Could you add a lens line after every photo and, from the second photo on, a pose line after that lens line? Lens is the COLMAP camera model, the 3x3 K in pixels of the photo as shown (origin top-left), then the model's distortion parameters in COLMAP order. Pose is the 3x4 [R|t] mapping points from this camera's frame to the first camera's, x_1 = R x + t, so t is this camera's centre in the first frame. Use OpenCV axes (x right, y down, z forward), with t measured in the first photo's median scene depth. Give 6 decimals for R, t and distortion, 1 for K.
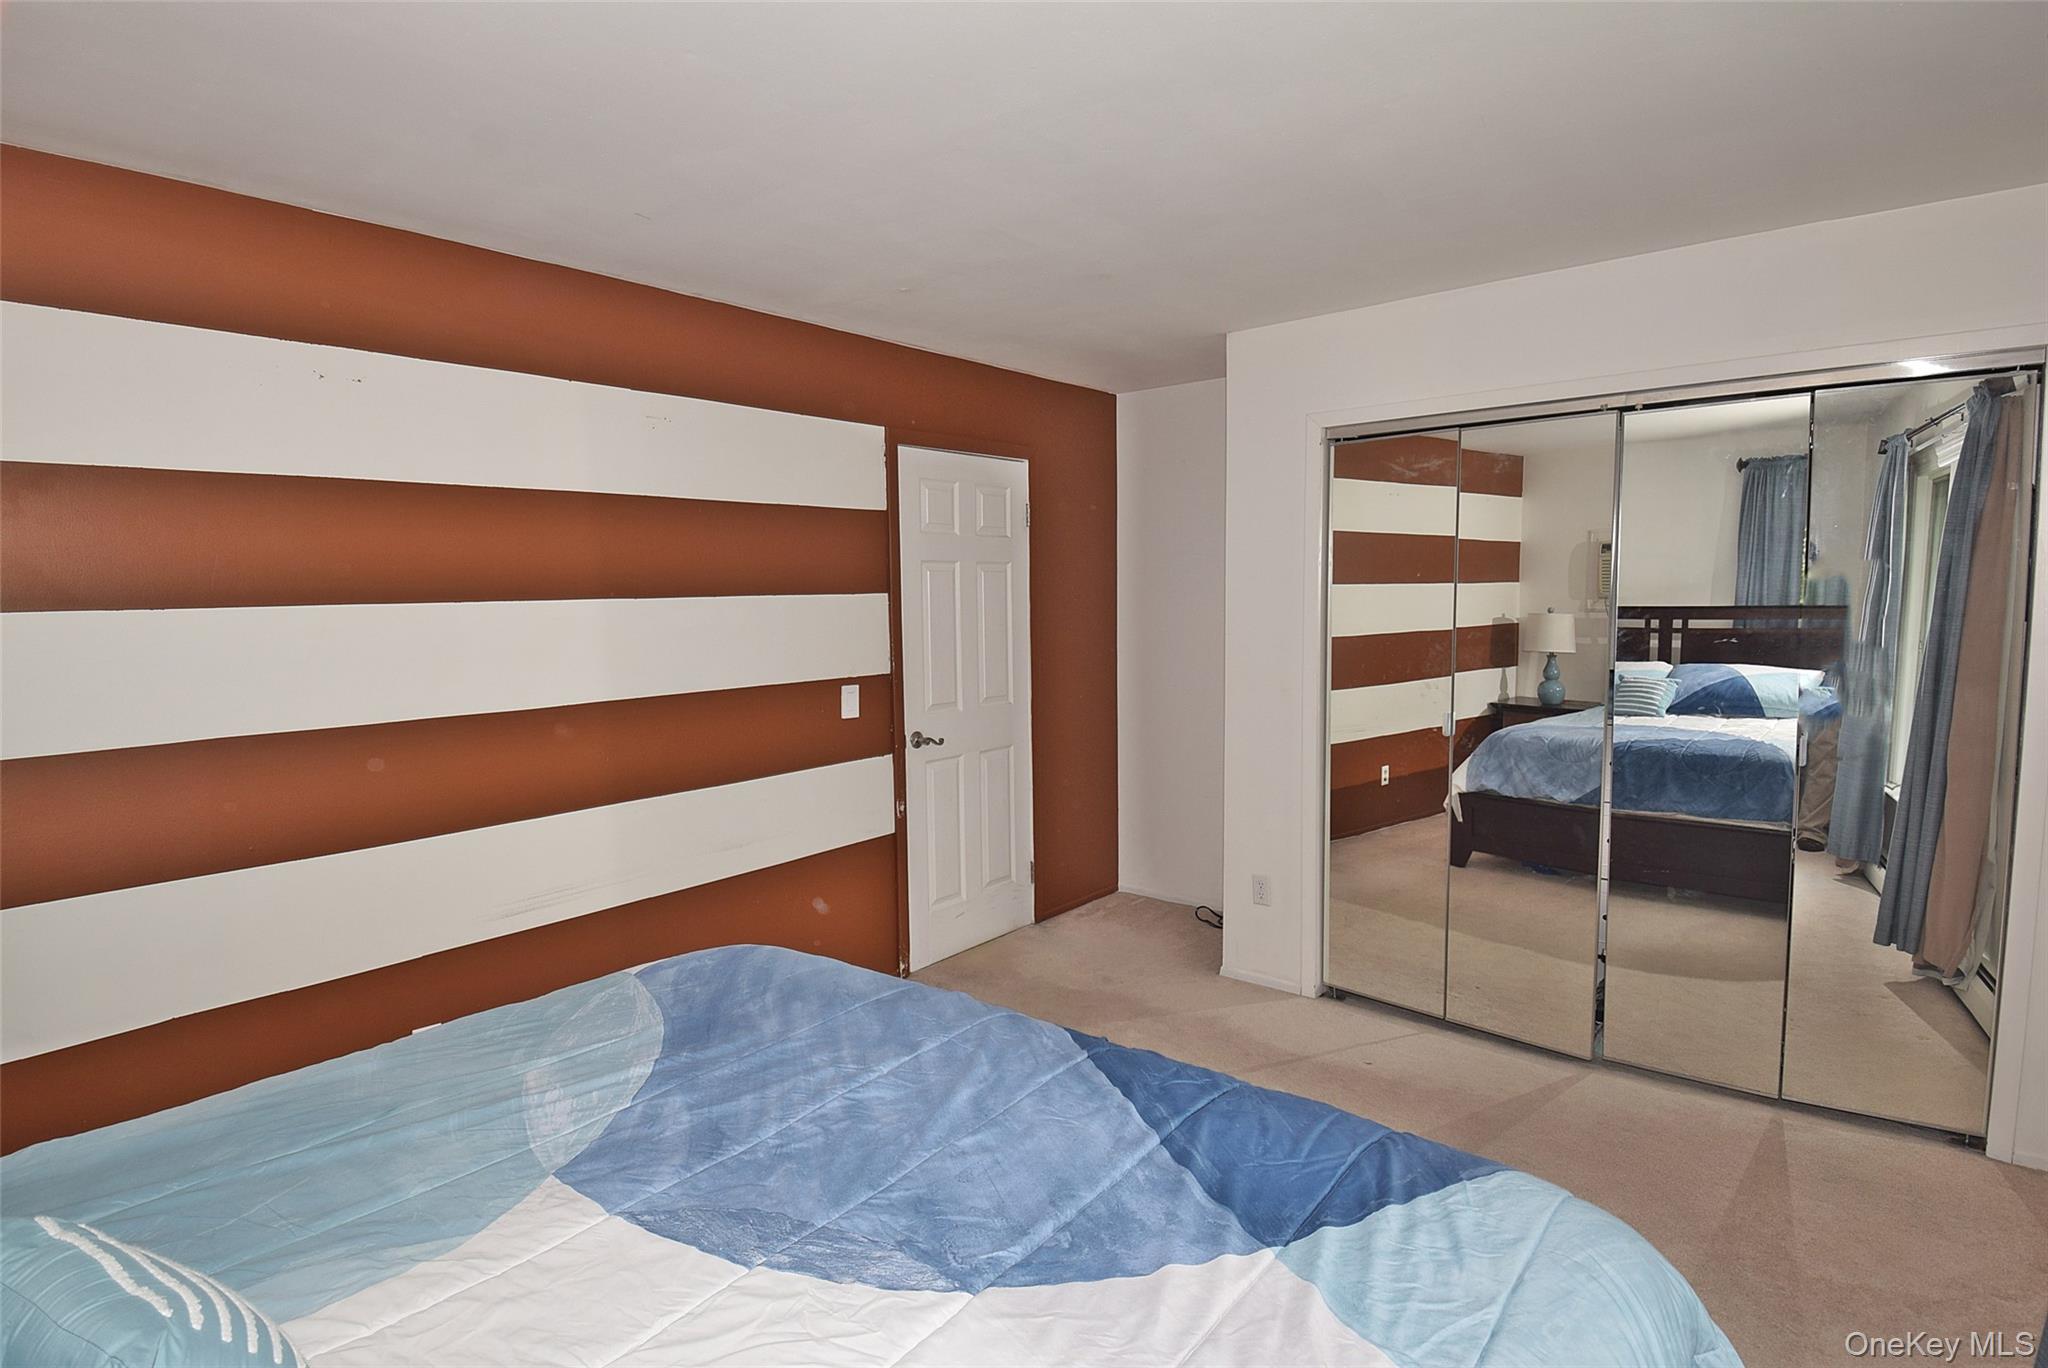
lens RADIAL K [[1032.6, 0, 1024.0], [0, 1032.6, 684.0], [0, 0, 1]] dist [-0.000158, 0.000151]
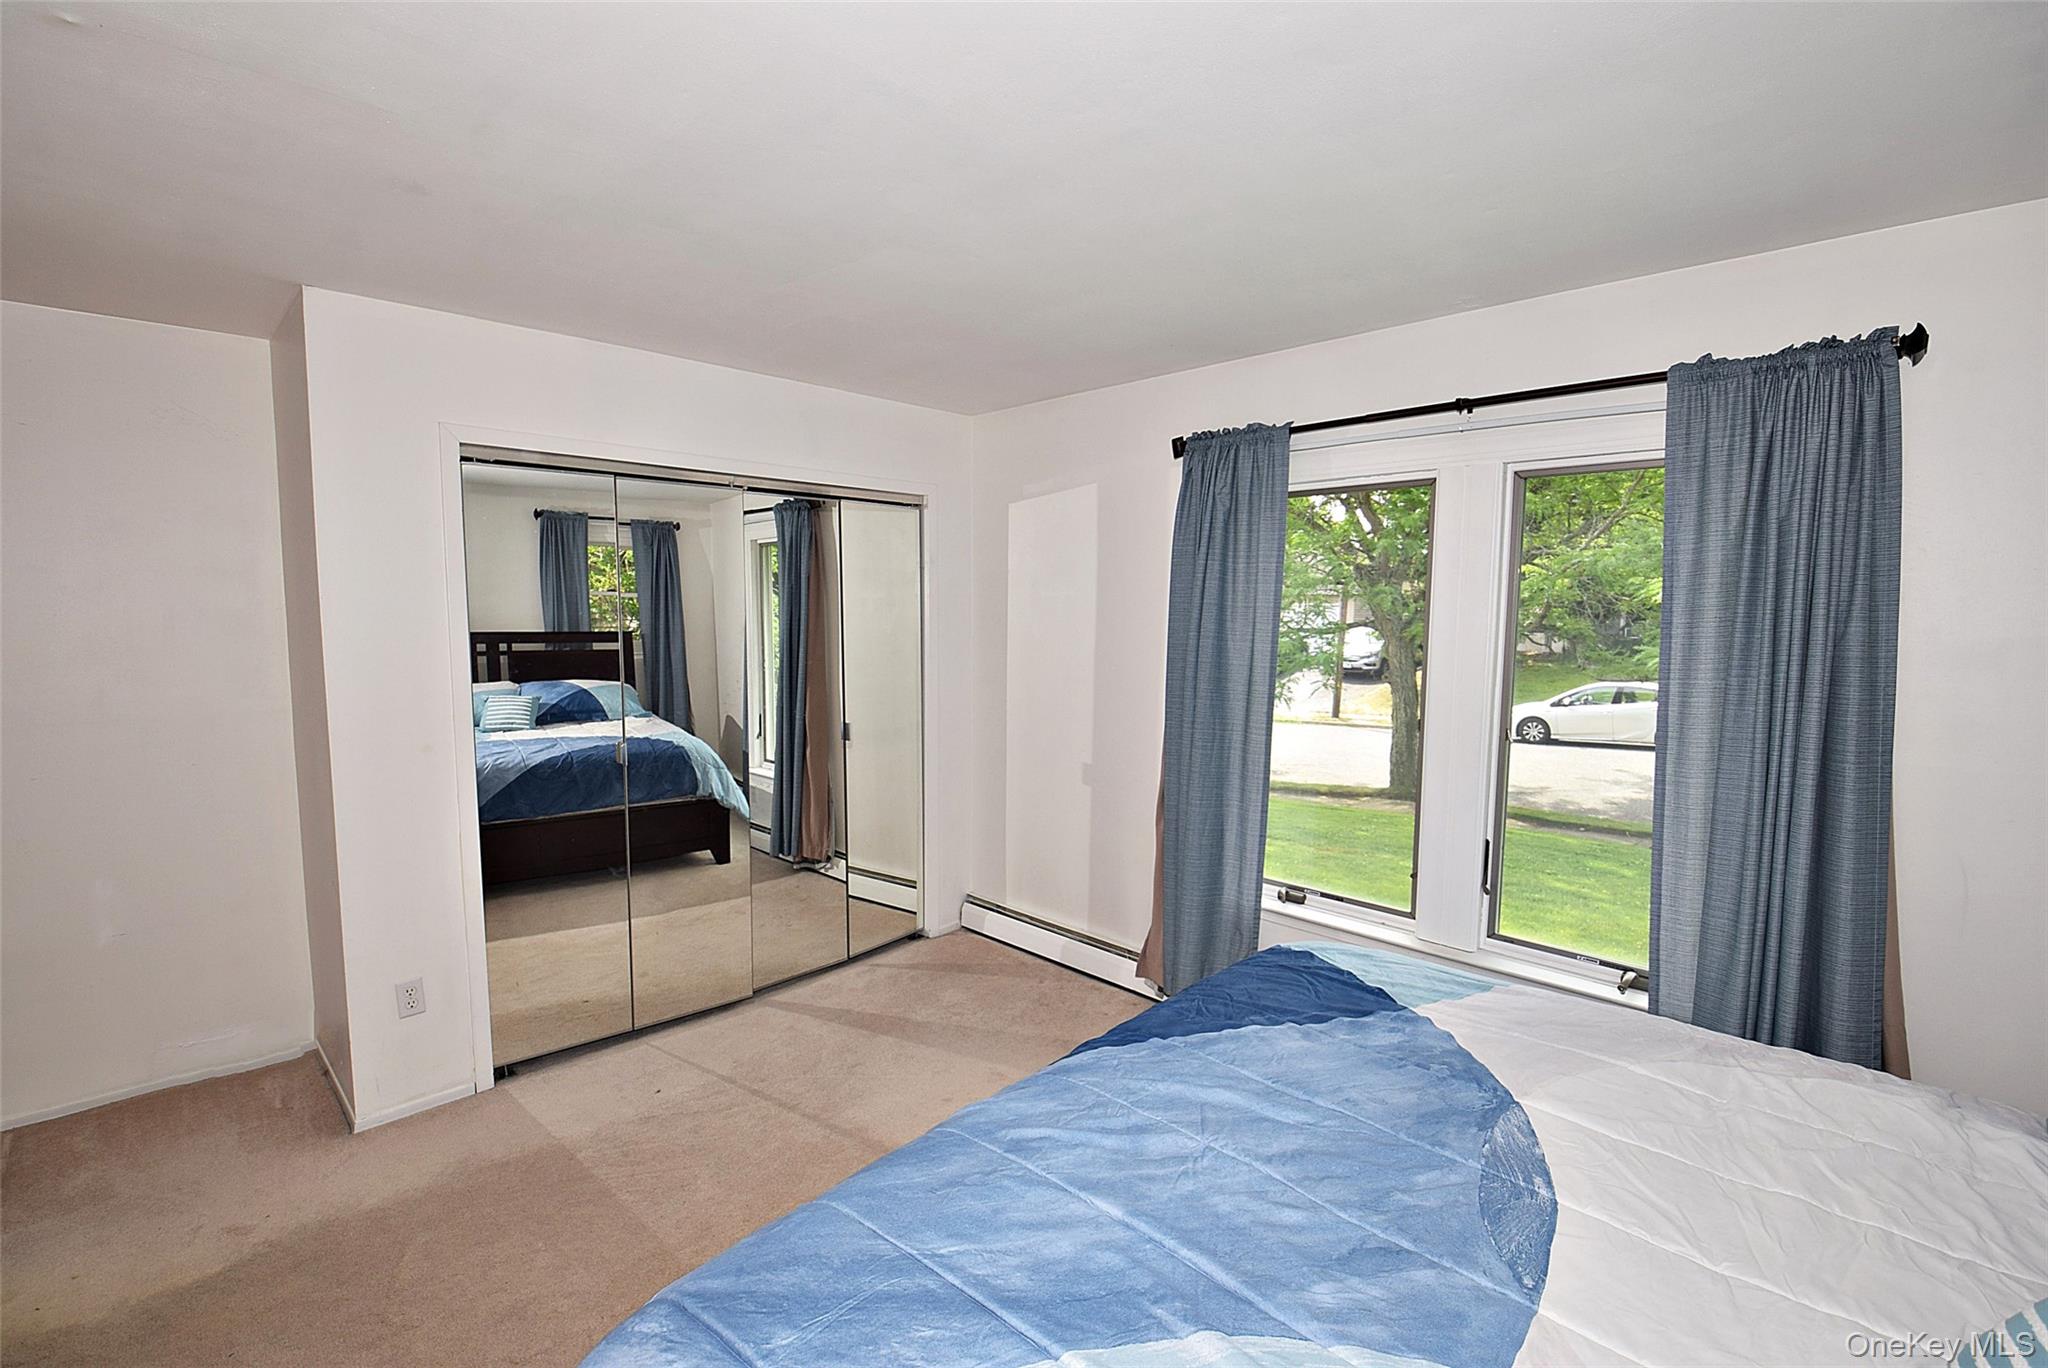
lens RADIAL K [[909.2, 0, 1017.6], [0, 909.2, 696.9], [0, 0, 1]] dist [0.014936, -0.018061]
pose [[0.087827, -0.079532, 0.992956, -0.419262], [0.072580, 0.994669, 0.073249, -0.048450], [-0.993488, 0.065635, 0.093131, 0.464888]]
